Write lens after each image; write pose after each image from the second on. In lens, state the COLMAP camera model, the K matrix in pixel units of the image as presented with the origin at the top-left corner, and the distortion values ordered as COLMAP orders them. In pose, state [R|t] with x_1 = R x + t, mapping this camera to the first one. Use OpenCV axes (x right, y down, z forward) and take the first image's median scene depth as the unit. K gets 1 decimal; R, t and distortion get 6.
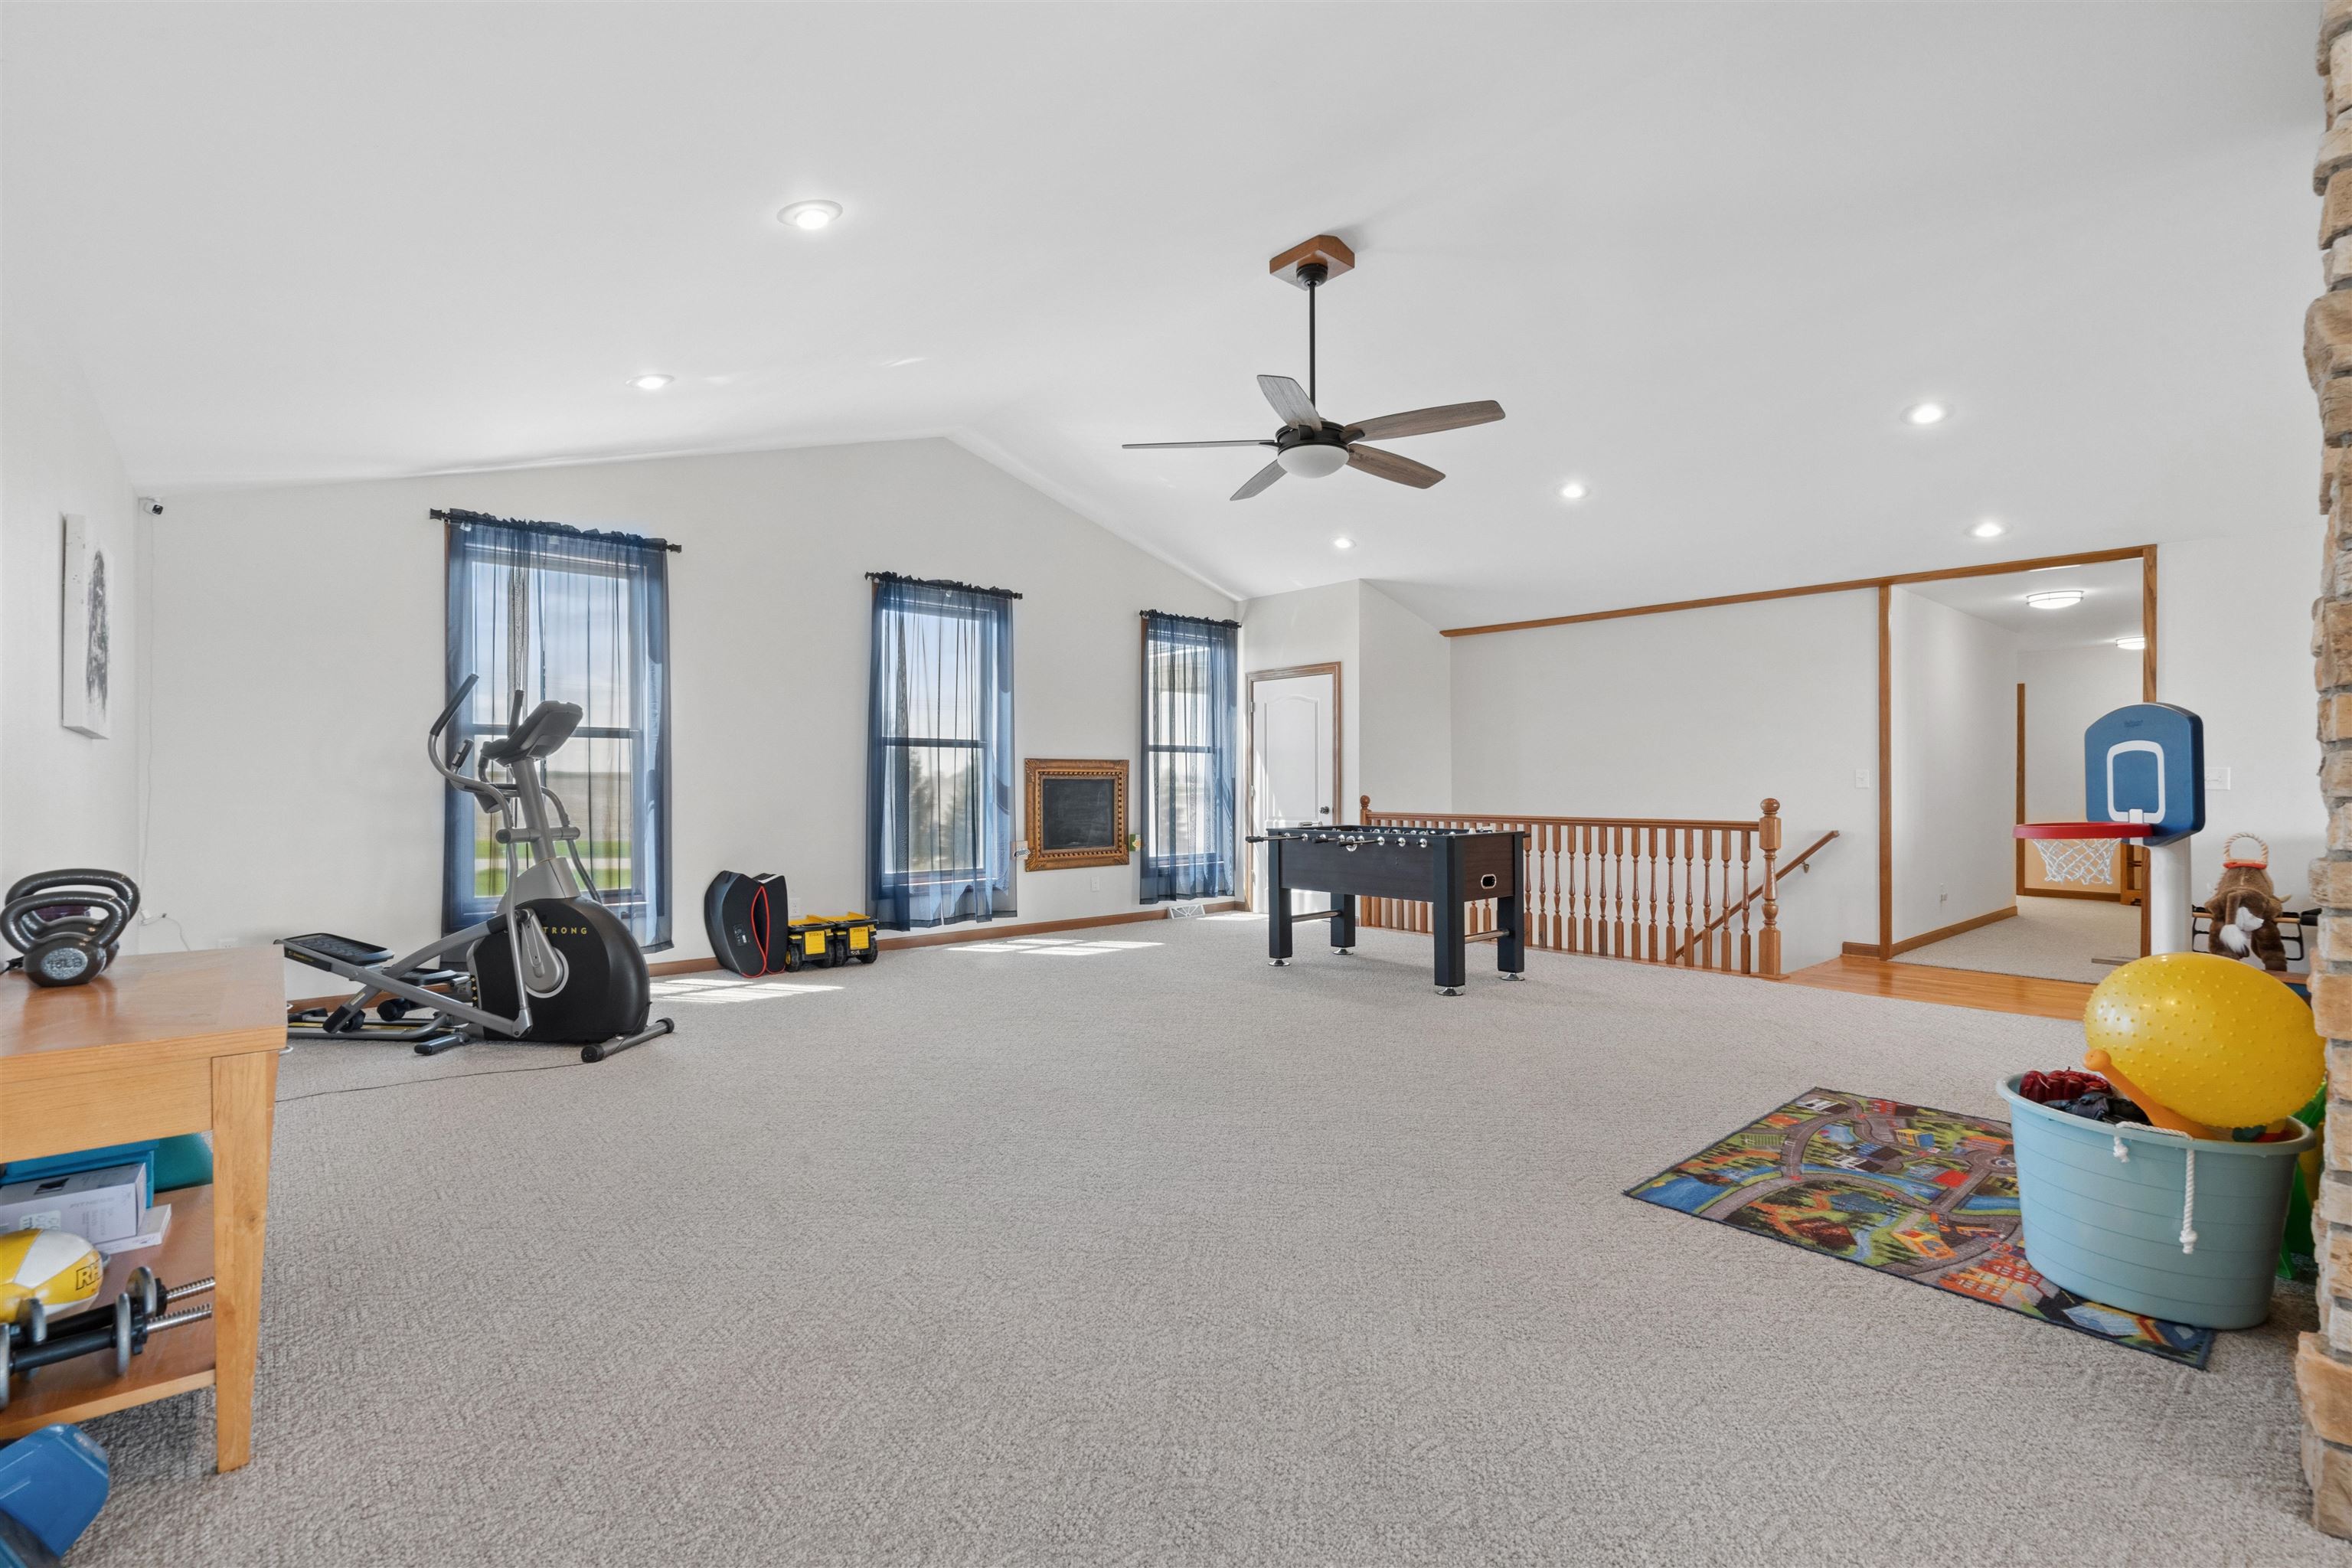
lens RADIAL K [[1065.4, 0, 1172.3], [0, 1065.4, 778.9], [0, 0, 1]] dist [-0.014237, 0.000591]
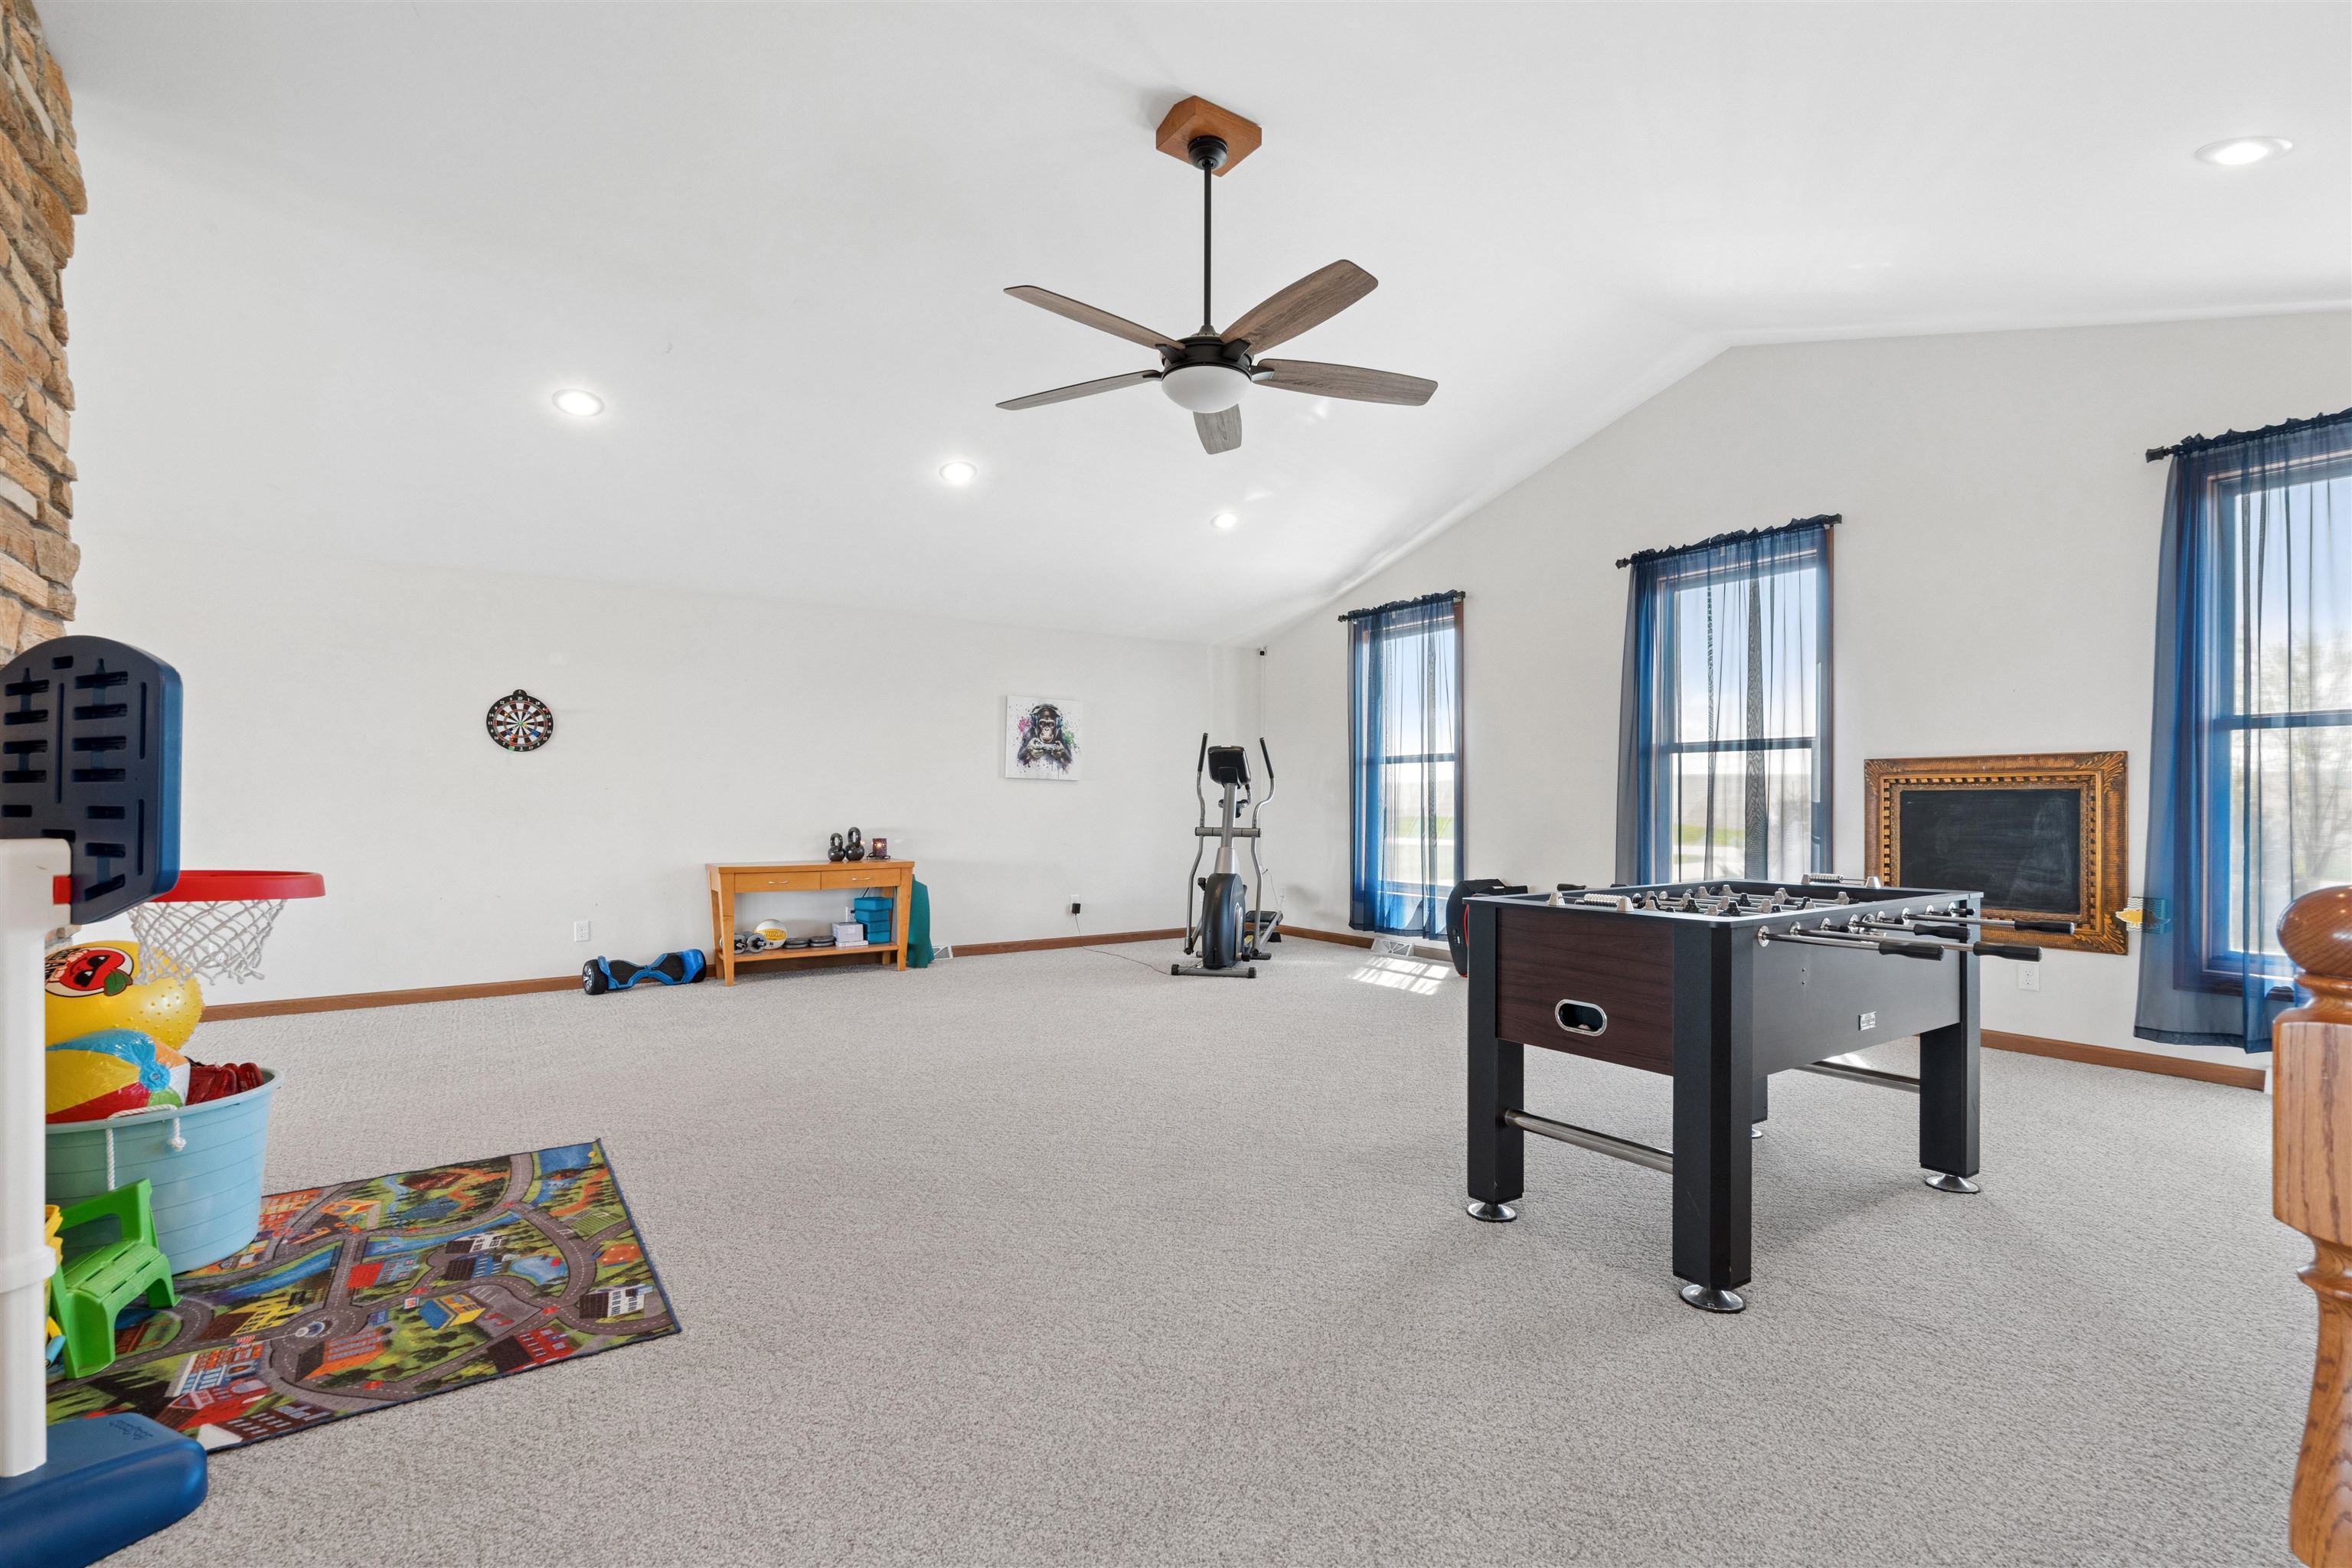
lens RADIAL K [[1065.4, 0, 1178.9], [0, 1065.4, 804.0], [0, 0, 1]] dist [-0.014237, 0.000591]
pose [[-0.122541, 0.002183, -0.992461, 1.365041], [0.005037, 0.999986, 0.001578, 0.011573], [0.992451, -0.004805, -0.122550, 1.602800]]
